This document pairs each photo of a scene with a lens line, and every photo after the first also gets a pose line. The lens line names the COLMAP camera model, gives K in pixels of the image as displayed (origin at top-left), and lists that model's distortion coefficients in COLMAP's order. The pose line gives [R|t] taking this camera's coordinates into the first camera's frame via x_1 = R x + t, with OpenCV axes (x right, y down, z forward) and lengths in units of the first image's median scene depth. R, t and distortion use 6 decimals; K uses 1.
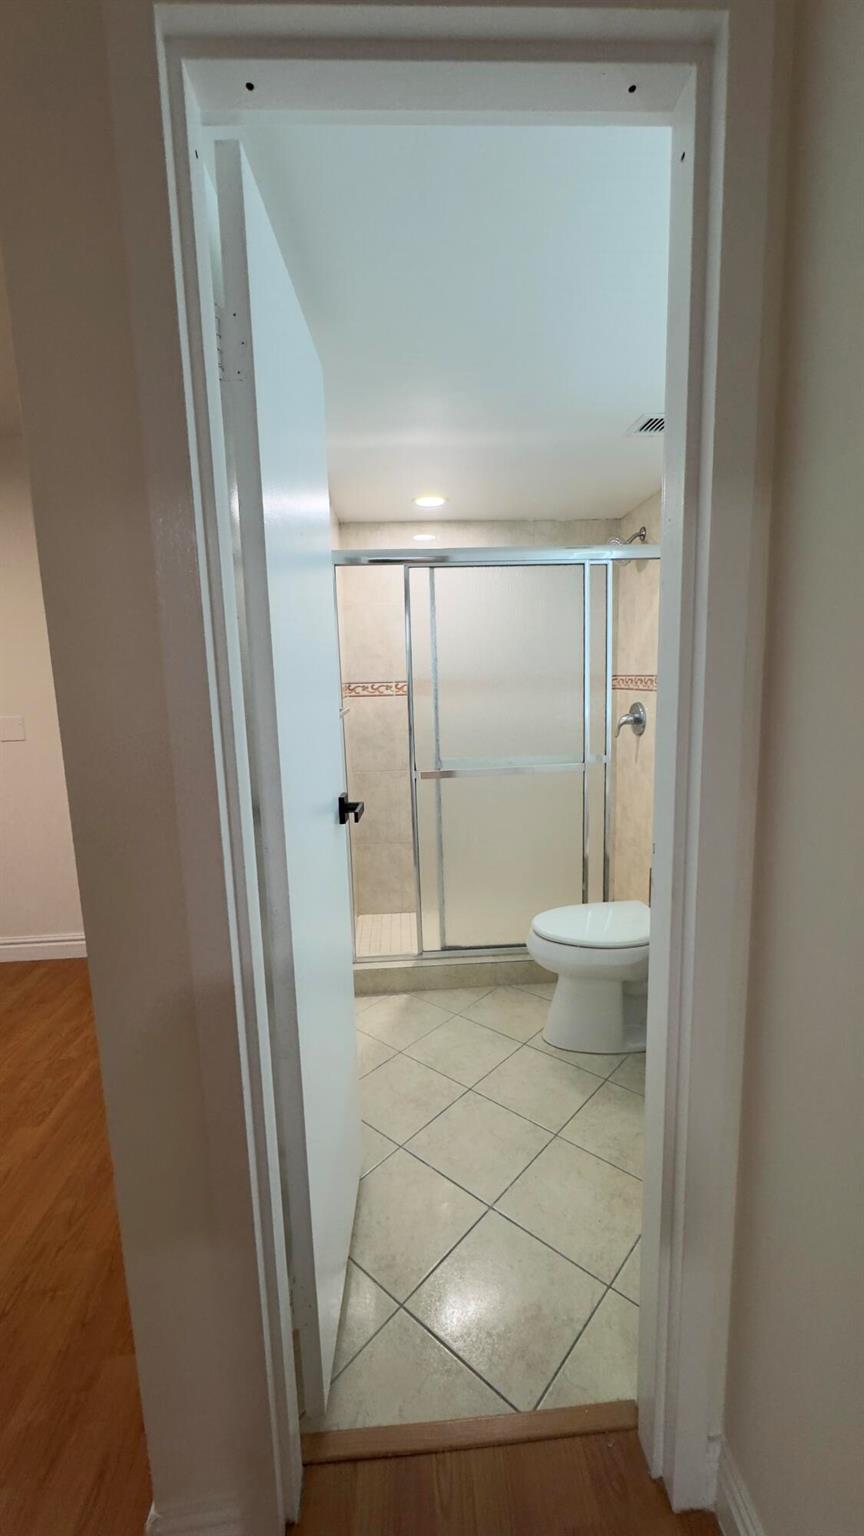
lens RADIAL K [[612.3, 0, 432.0], [0, 612.3, 768.0], [0, 0, 1]] dist [-0.004339, 0.000693]
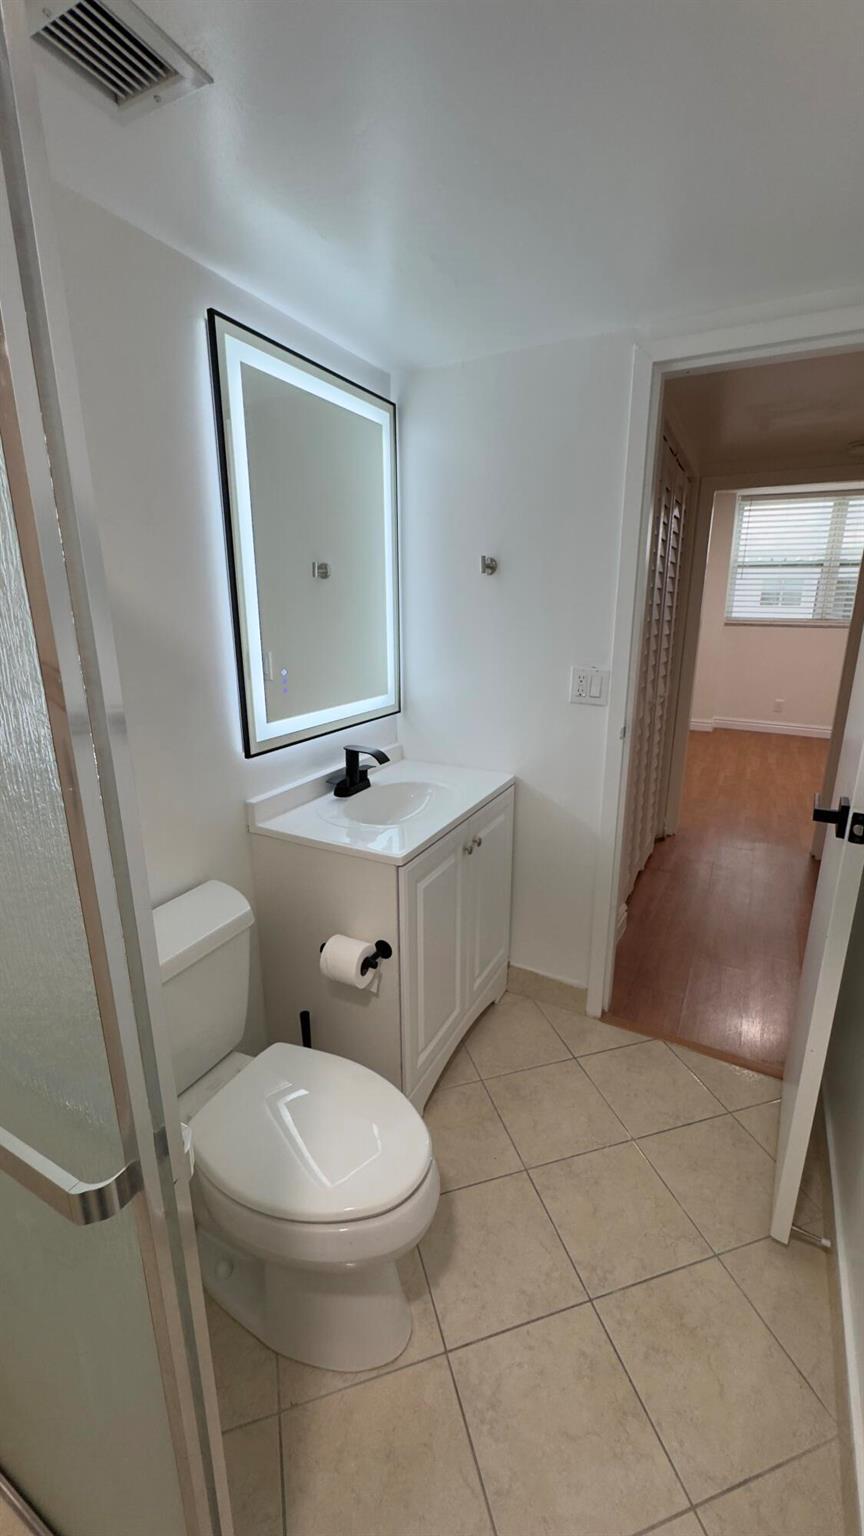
lens RADIAL K [[617.6, 0, 433.1], [0, 617.6, 764.3], [0, 0, 1]] dist [-0.001961, -0.000160]
pose [[-0.853263, -0.111387, 0.509445, -0.046312], [0.098052, 0.925228, 0.366523, -0.183206], [-0.512179, 0.362693, -0.778541, 0.981805]]
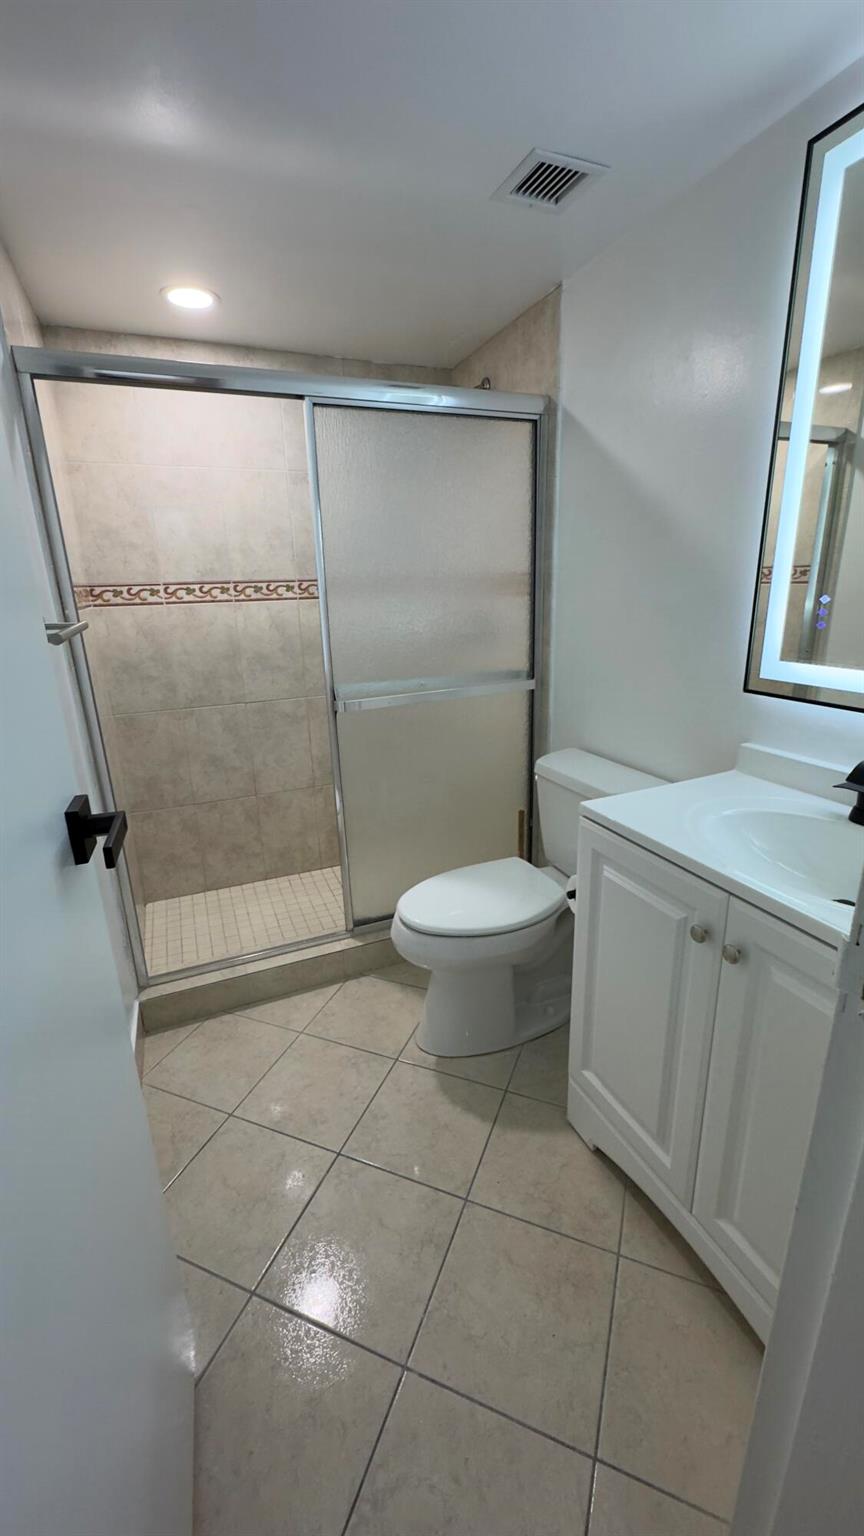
lens RADIAL K [[612.3, 0, 432.0], [0, 612.3, 768.0], [0, 0, 1]] dist [-0.004339, 0.000693]
pose [[0.942442, -0.094922, 0.320613, -0.016397], [0.049333, 0.987838, 0.147450, -0.022054], [-0.330710, -0.123147, 0.935663, 0.238795]]
